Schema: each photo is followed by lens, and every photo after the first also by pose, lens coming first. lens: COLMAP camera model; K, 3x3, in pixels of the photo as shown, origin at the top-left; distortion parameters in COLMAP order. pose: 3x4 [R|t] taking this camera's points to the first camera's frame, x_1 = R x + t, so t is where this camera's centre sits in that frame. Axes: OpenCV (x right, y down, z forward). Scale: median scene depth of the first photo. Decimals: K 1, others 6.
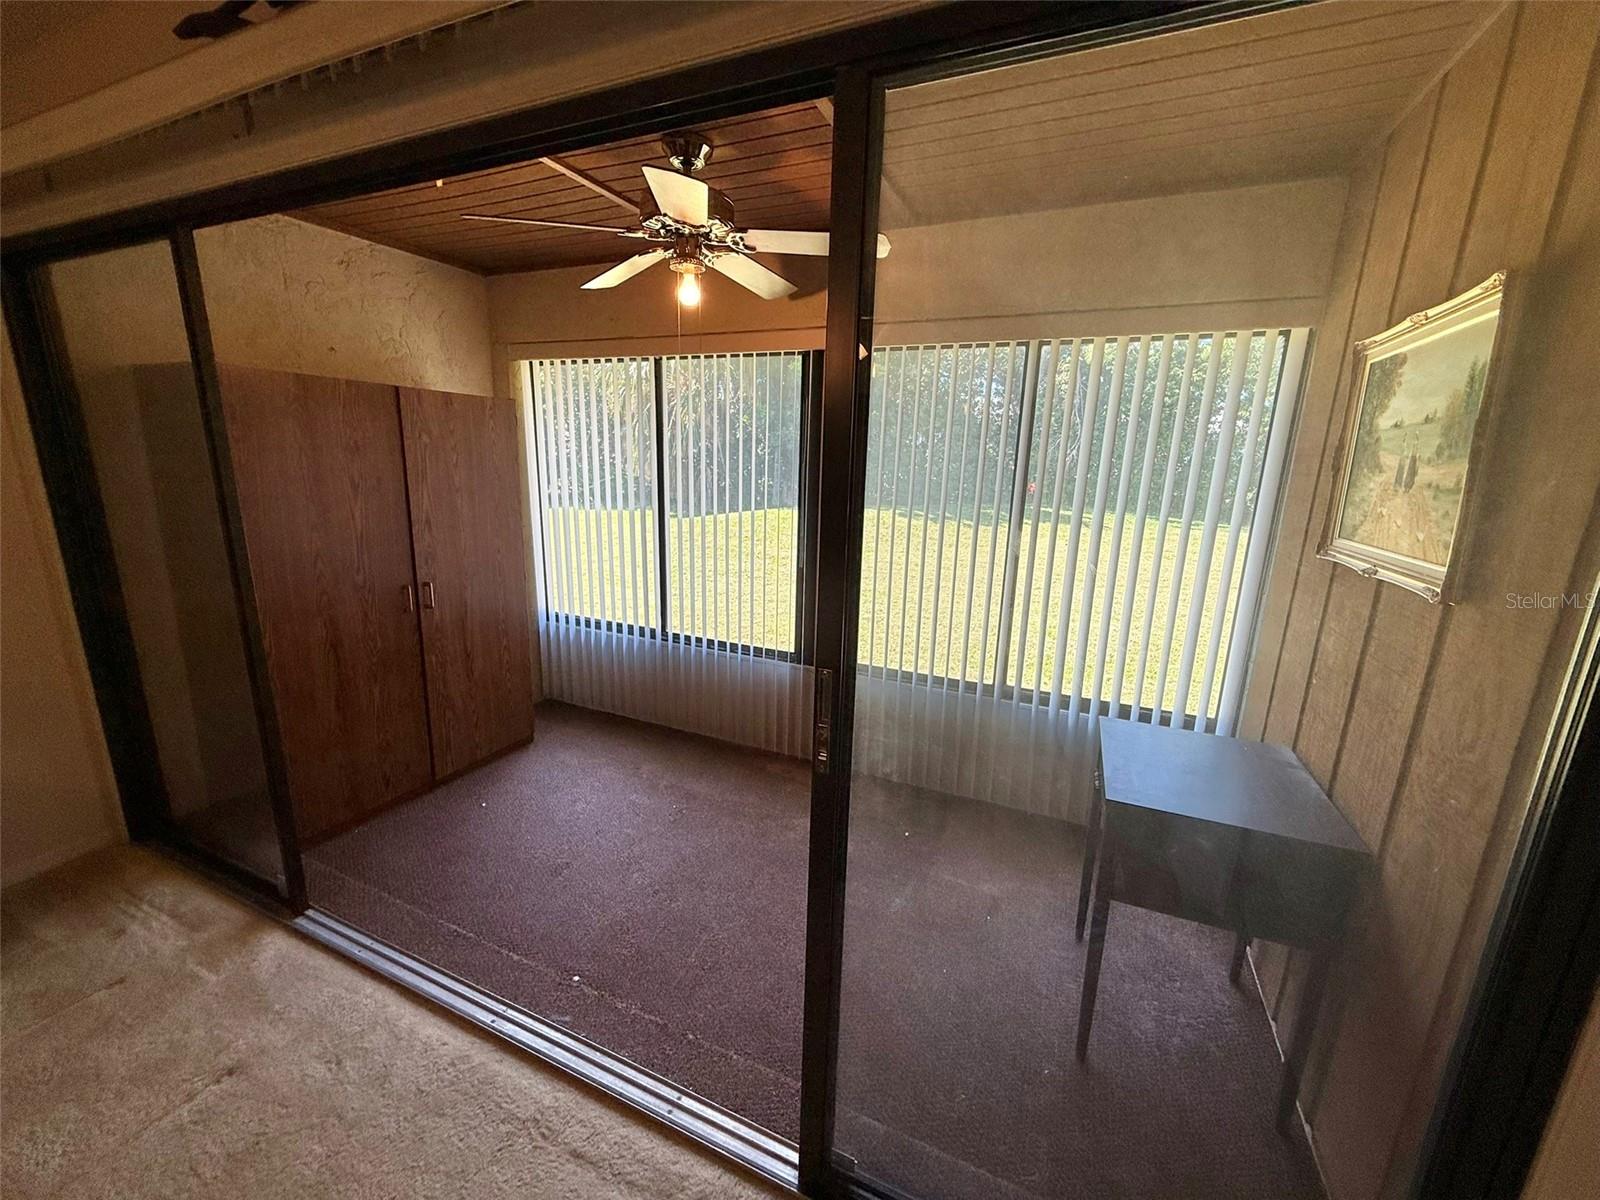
lens RADIAL K [[637.8, 0, 794.0], [0, 637.8, 601.6], [0, 0, 1]] dist [0.004587, -0.000899]
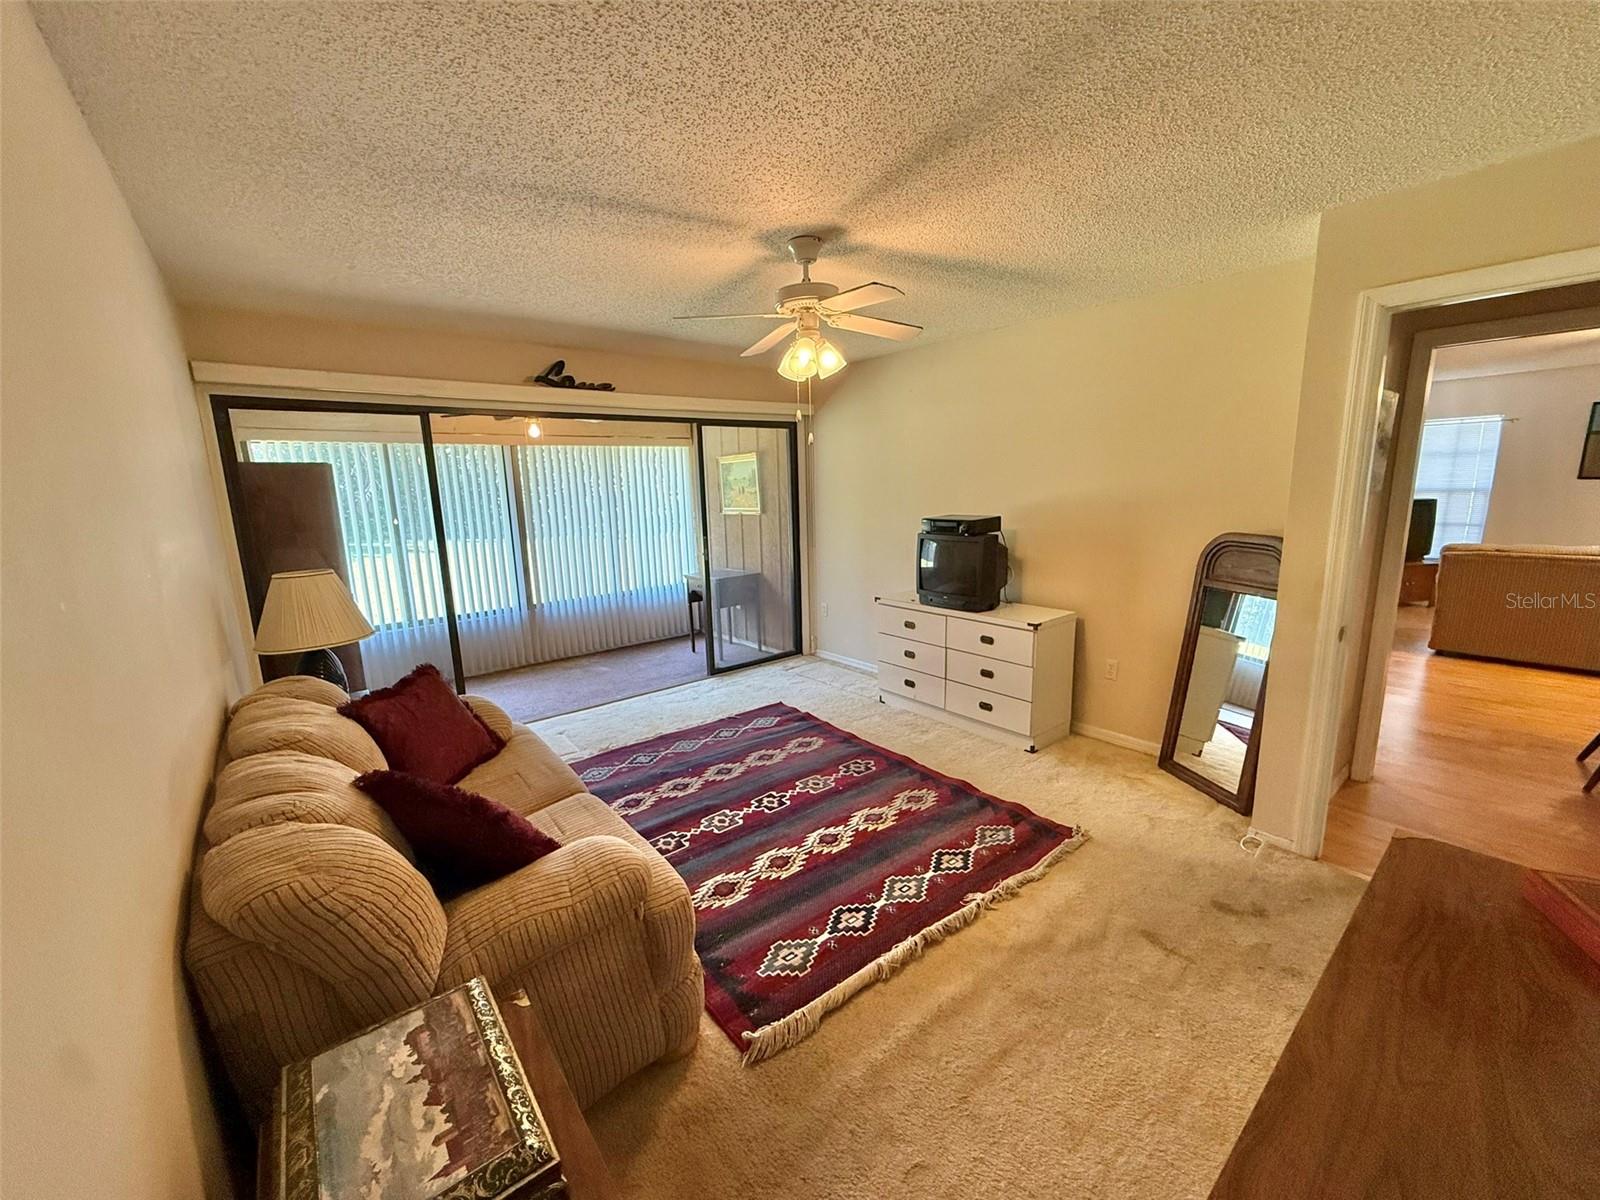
lens RADIAL K [[637.8, 0, 792.6], [0, 637.8, 603.9], [0, 0, 1]] dist [0.004587, -0.000899]
pose [[0.446386, -0.201897, 0.871767, -1.349913], [0.241821, 0.965184, 0.099709, 0.091597], [-0.861547, 0.166303, 0.479667, -0.620634]]
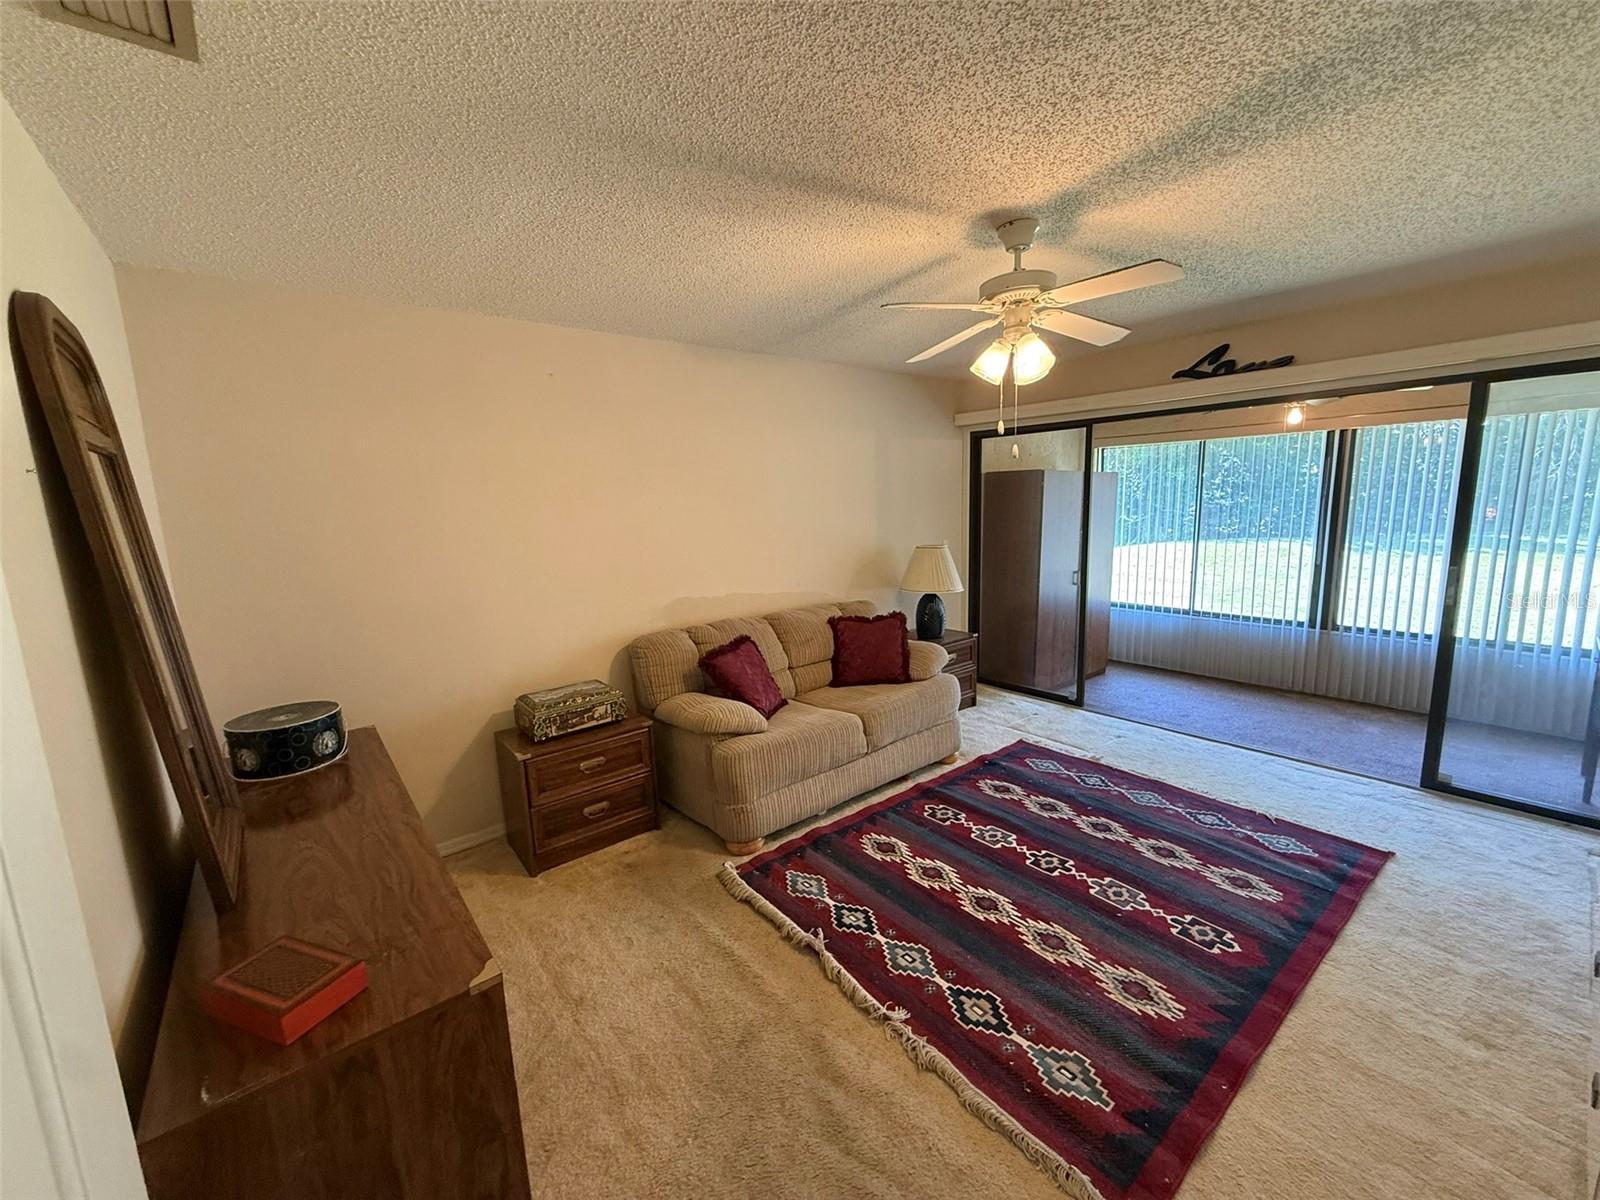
lens RADIAL K [[637.8, 0, 794.8], [0, 637.8, 598.5], [0, 0, 1]] dist [0.004587, -0.000899]
pose [[0.892630, 0.018521, -0.450410, -0.454506], [-0.051619, 0.996783, -0.061313, 0.199651], [0.447825, 0.077979, 0.890714, -1.026755]]
